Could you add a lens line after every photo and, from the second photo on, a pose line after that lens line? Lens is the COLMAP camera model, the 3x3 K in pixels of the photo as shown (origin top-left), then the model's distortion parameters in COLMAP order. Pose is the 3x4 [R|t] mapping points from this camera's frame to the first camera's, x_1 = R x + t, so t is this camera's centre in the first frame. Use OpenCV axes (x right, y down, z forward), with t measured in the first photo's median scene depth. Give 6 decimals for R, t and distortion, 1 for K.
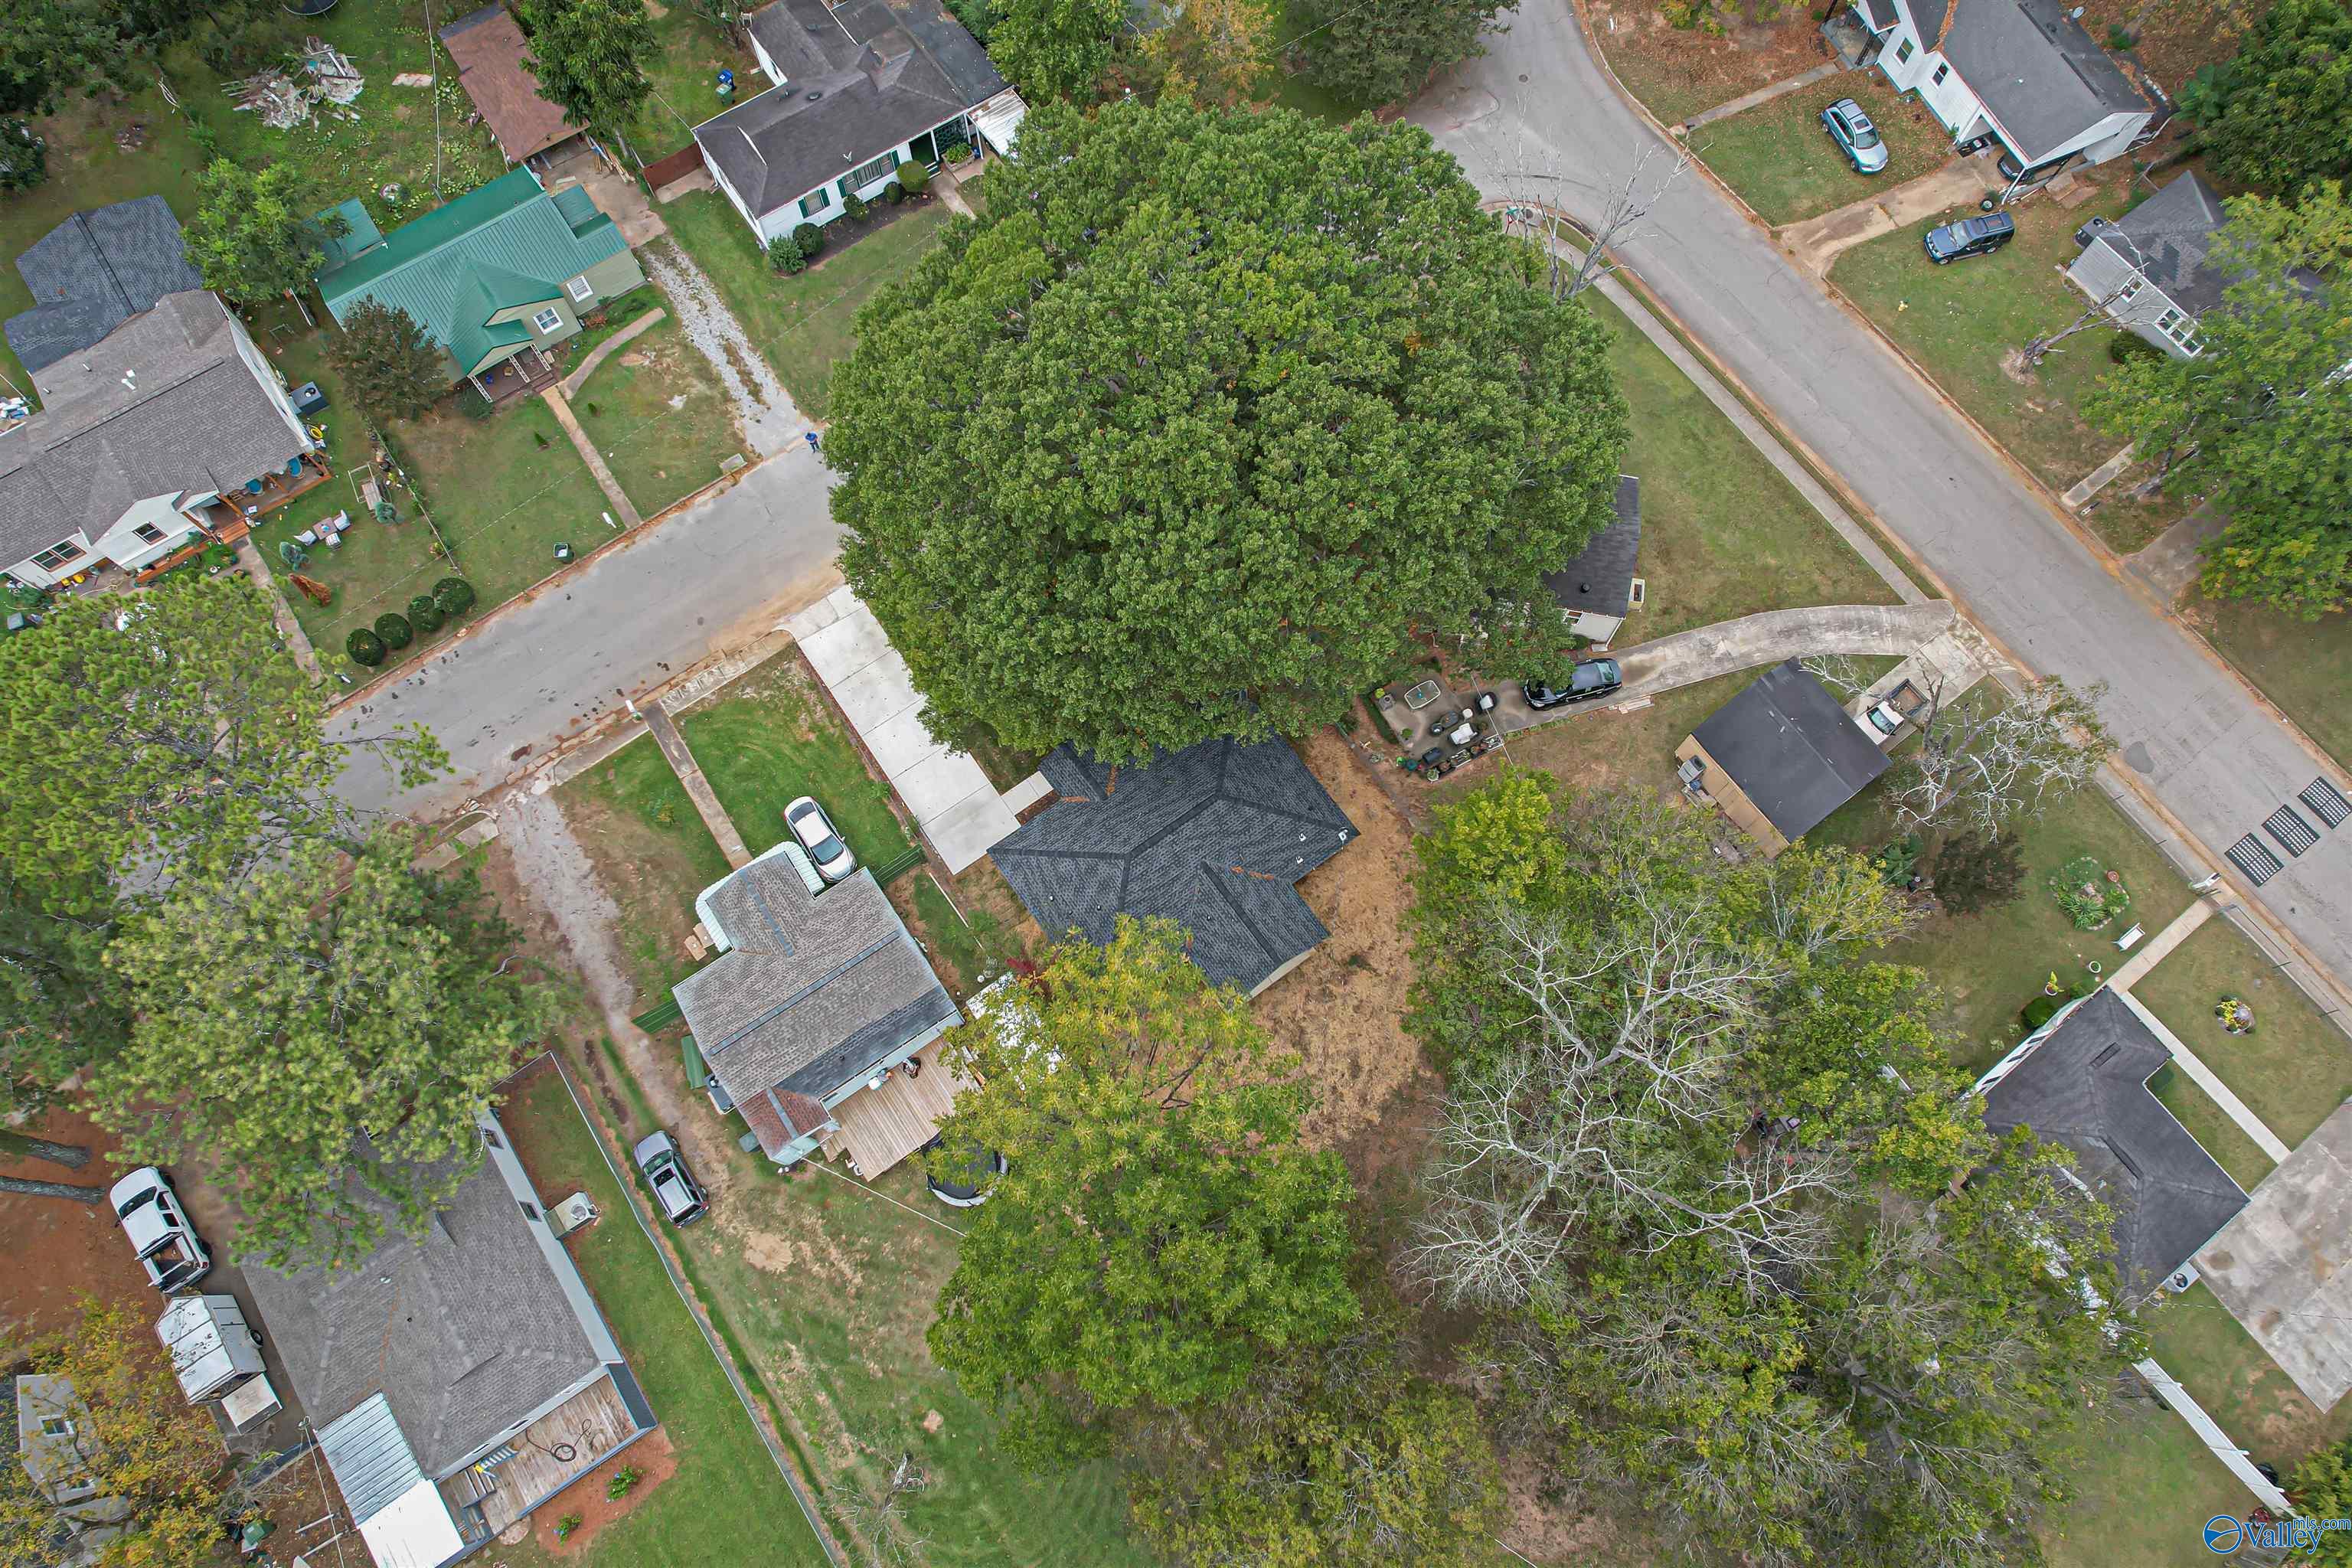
lens RADIAL K [[1446.0, 0, 1170.9], [0, 1446.0, 794.8], [0, 0, 1]] dist [-0.080767, 0.068405]
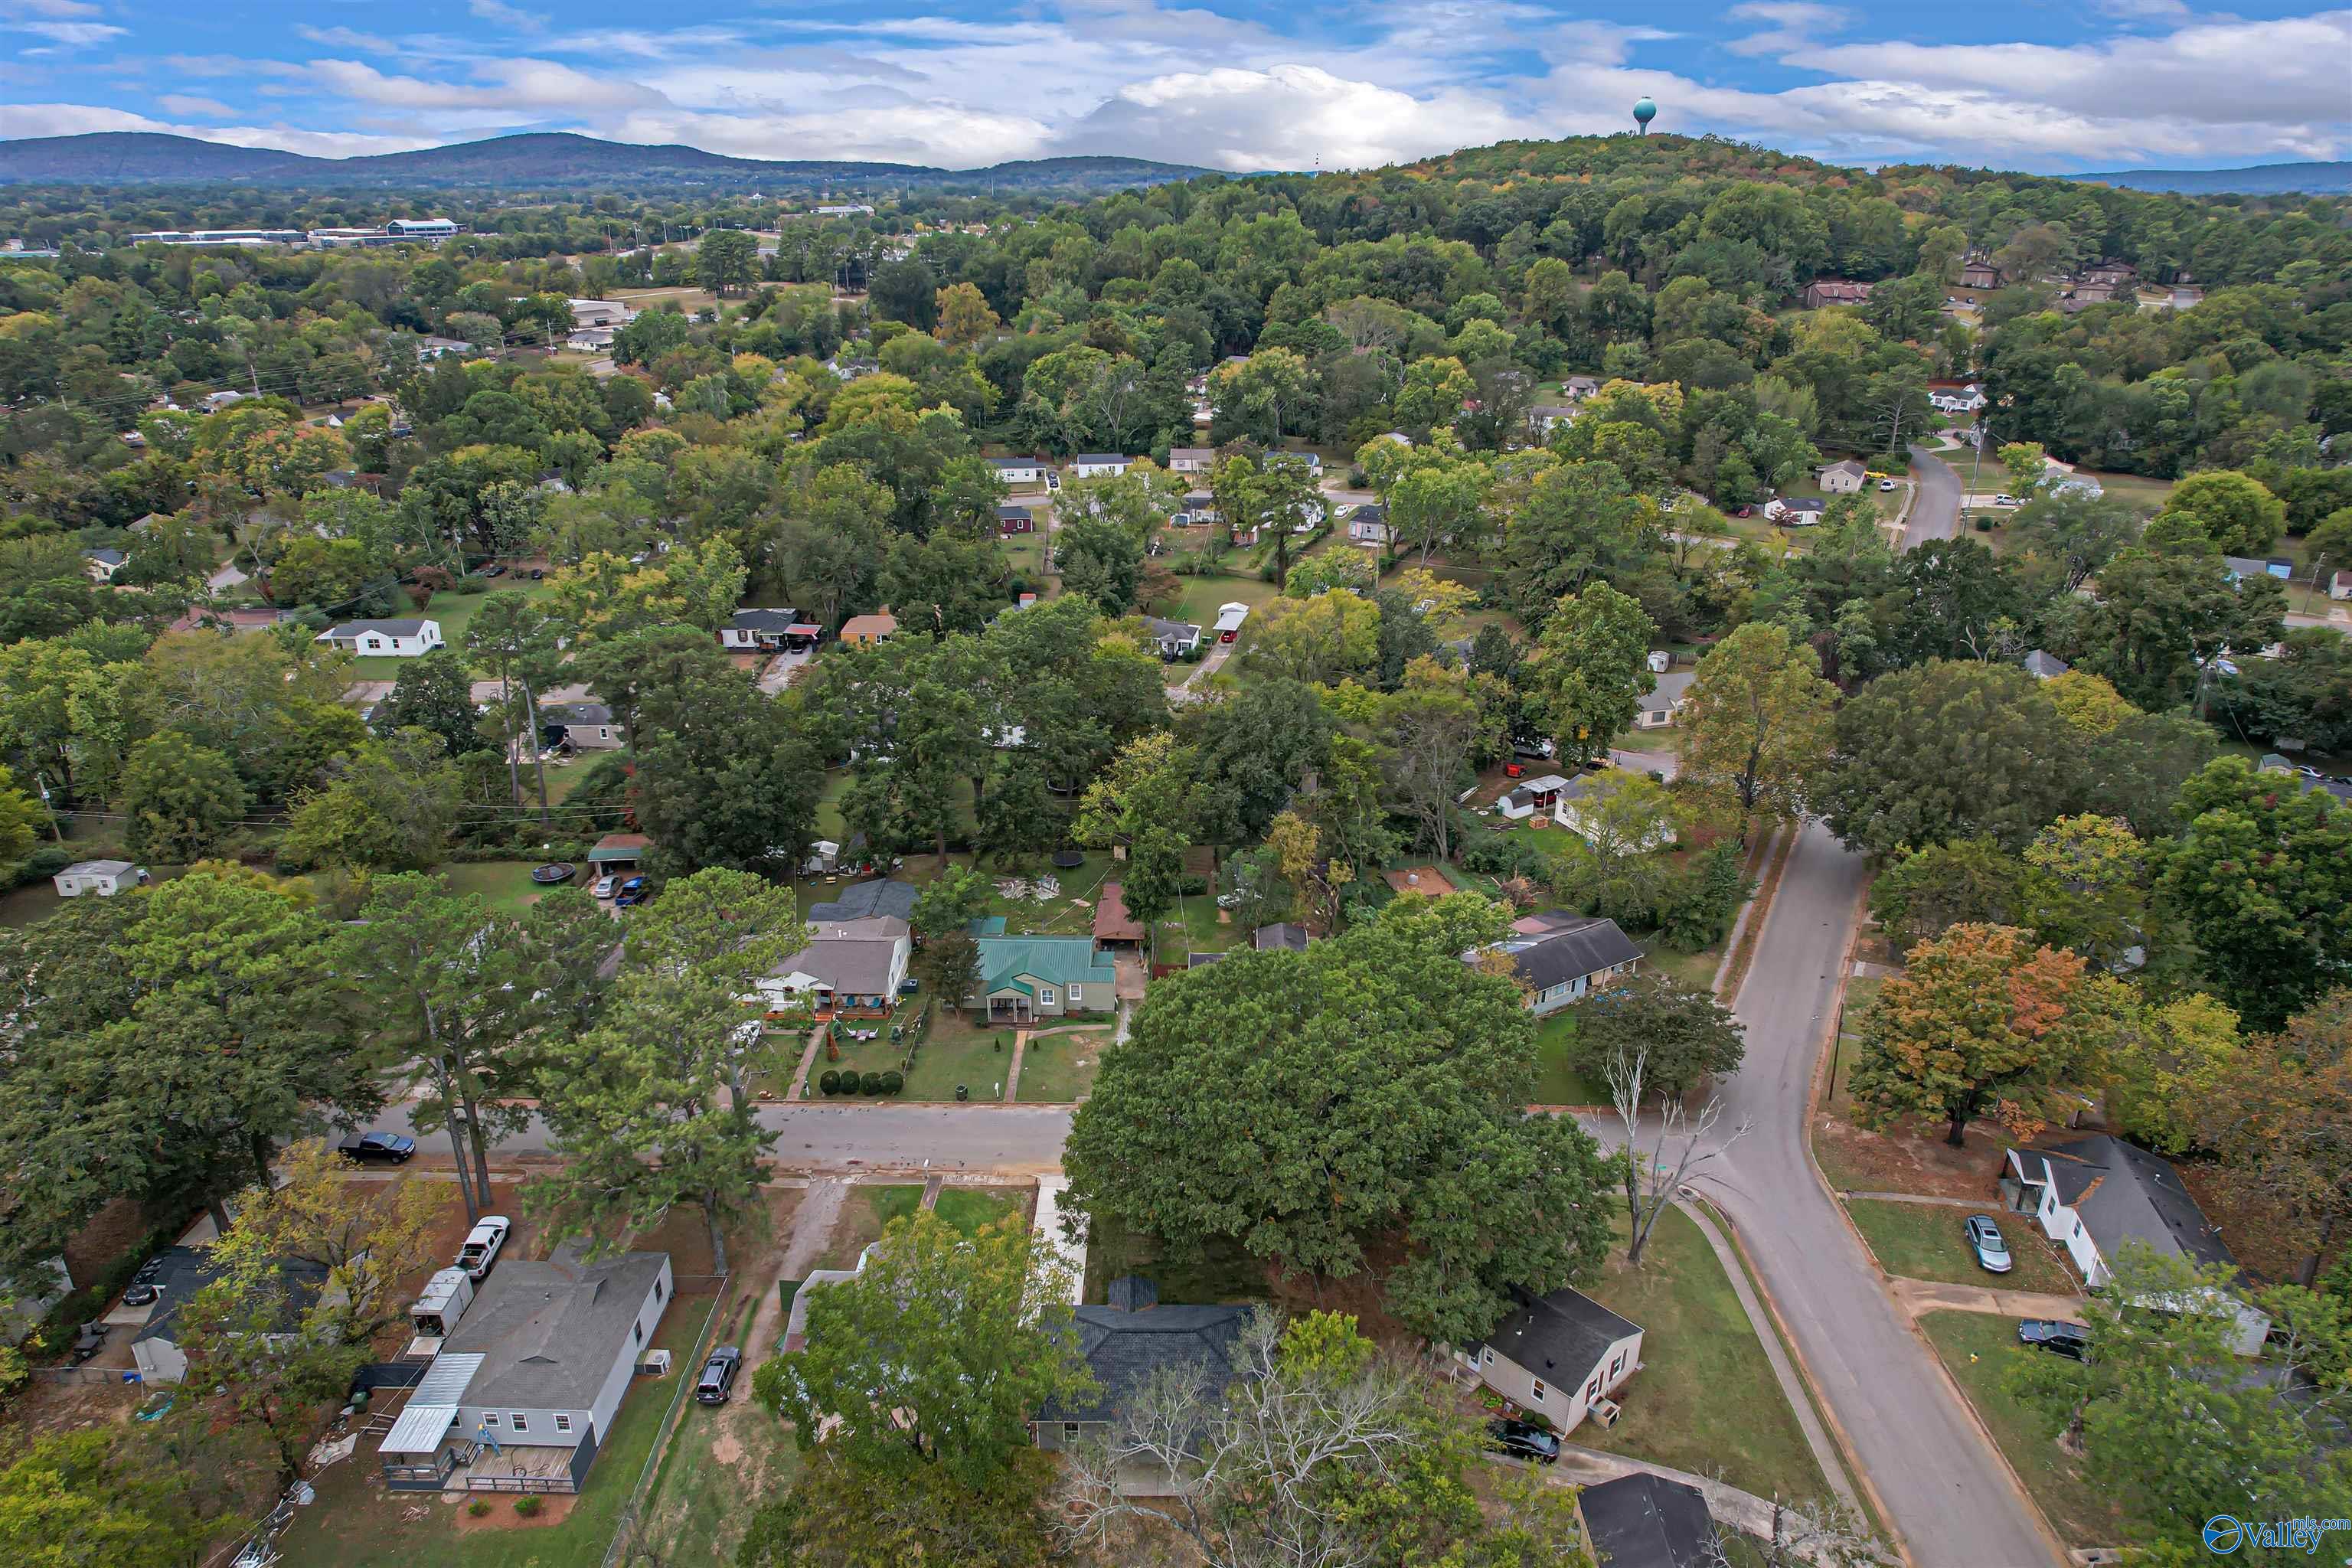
lens RADIAL K [[1446.0, 0, 1170.9], [0, 1446.0, 794.8], [0, 0, 1]] dist [-0.080767, 0.068405]
pose [[0.811168, 0.235370, -0.535358, 0.556616], [-0.553854, 0.603093, -0.574042, 0.435927], [0.187758, 0.762154, 0.619570, -0.183818]]
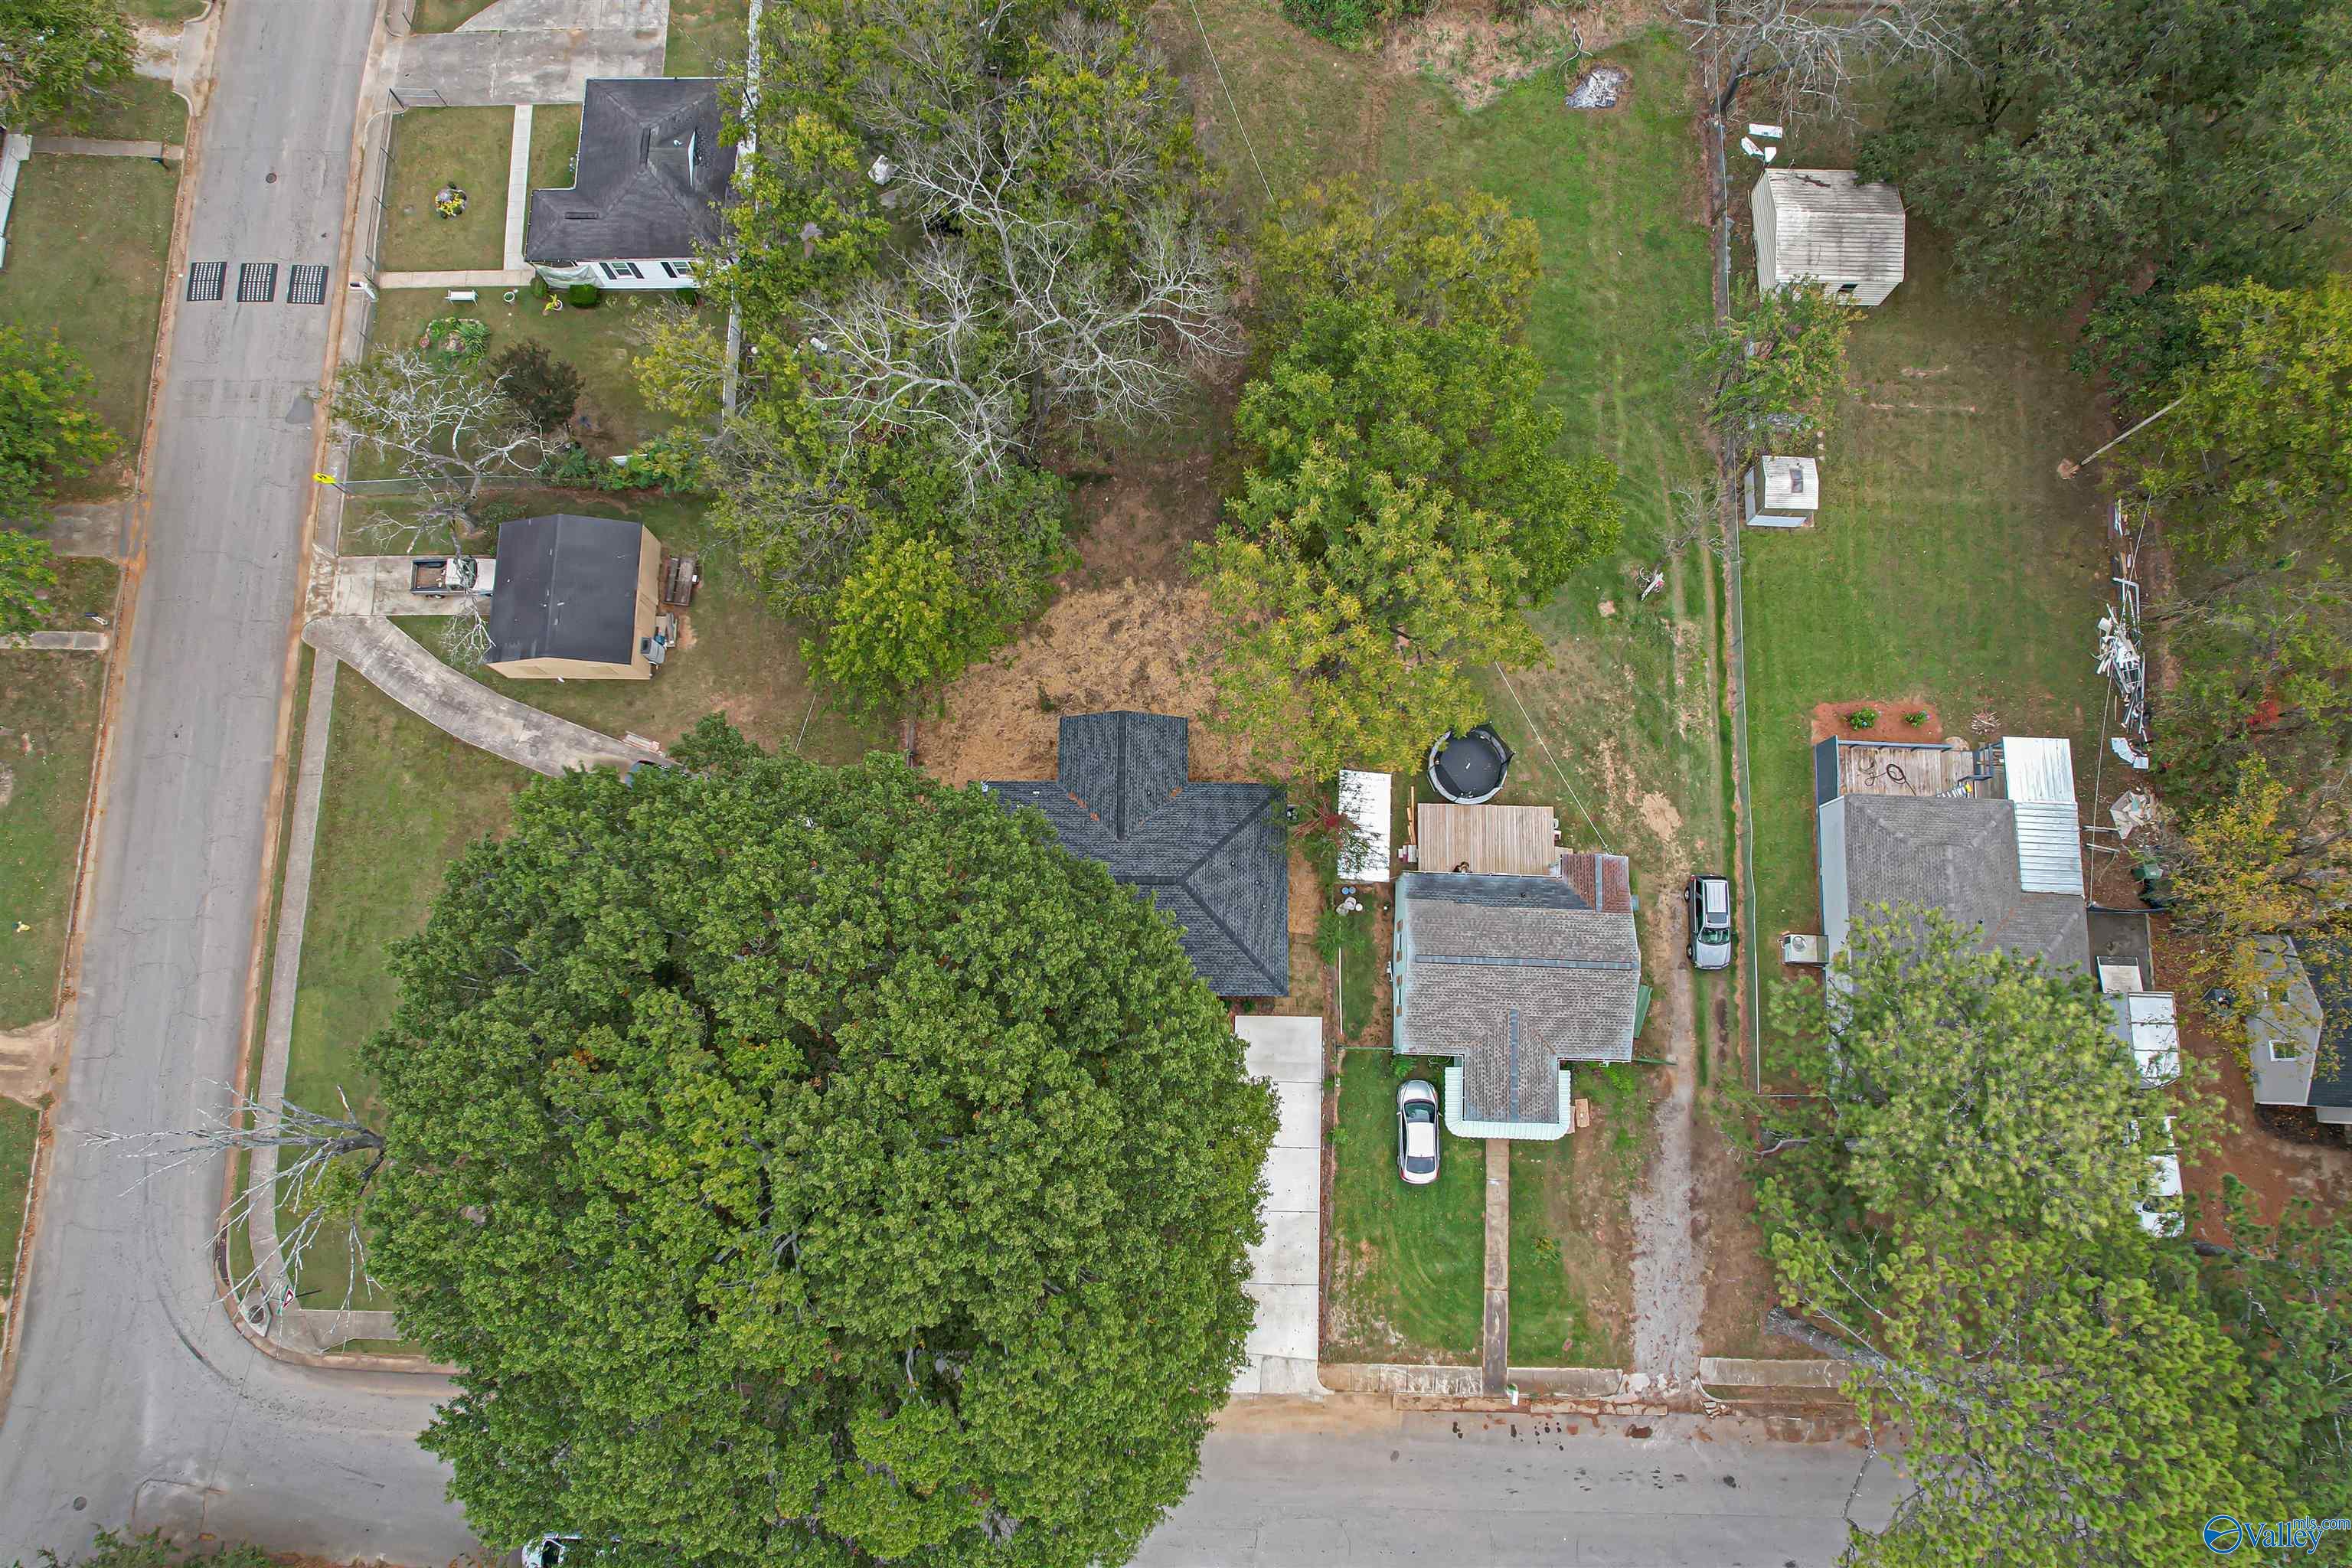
lens RADIAL K [[1468.0, 0, 1180.9], [0, 1468.0, 861.3], [0, 0, 1]] dist [-0.088288, 0.081127]
pose [[-0.805947, -0.582827, 0.103737, -0.113406], [0.558745, -0.691025, 0.458572, -0.365345], [-0.195584, 0.427548, 0.882581, 0.112093]]
